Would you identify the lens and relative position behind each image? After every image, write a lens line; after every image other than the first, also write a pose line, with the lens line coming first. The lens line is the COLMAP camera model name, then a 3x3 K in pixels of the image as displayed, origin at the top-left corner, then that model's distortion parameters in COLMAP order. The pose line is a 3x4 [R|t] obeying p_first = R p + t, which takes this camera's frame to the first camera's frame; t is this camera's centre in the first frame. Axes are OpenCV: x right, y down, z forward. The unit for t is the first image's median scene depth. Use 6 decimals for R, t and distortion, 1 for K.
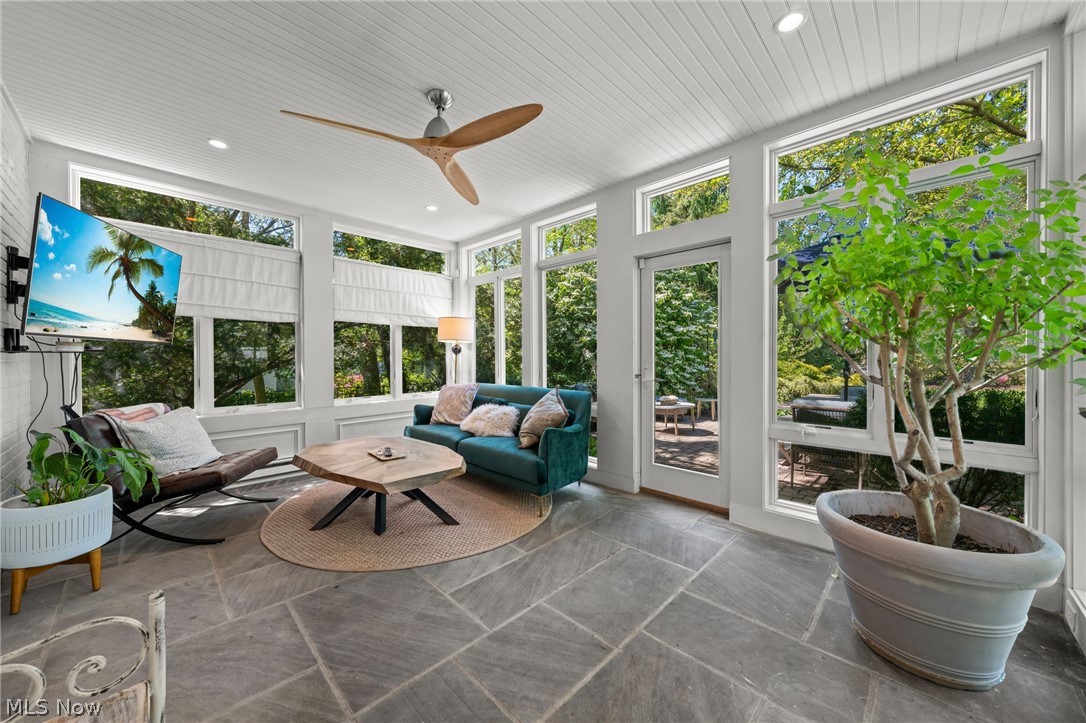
lens RADIAL K [[388.3, 0, 540.7], [0, 388.3, 358.5], [0, 0, 1]] dist [-0.000726, -0.000104]
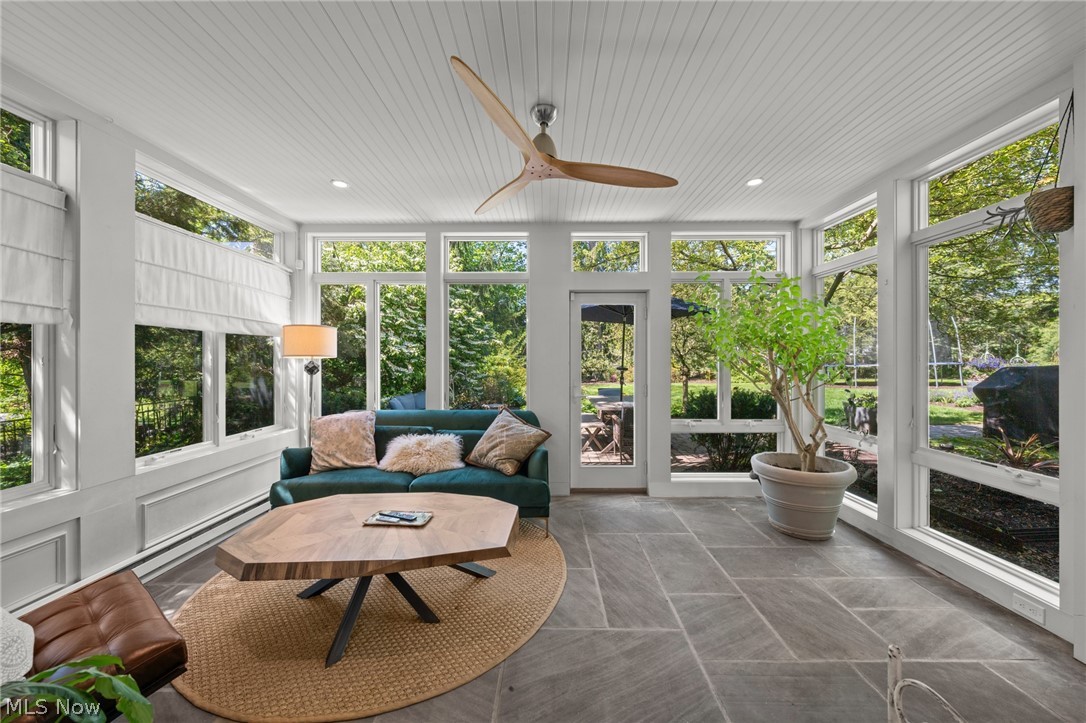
lens RADIAL K [[388.3, 0, 540.7], [0, 388.3, 358.5], [0, 0, 1]] dist [-0.000726, -0.000104]
pose [[0.720233, 0.002519, 0.693728, -0.725541], [0.004405, 0.999957, -0.008204, -0.057490], [-0.693718, 0.008965, 0.720191, 0.265403]]
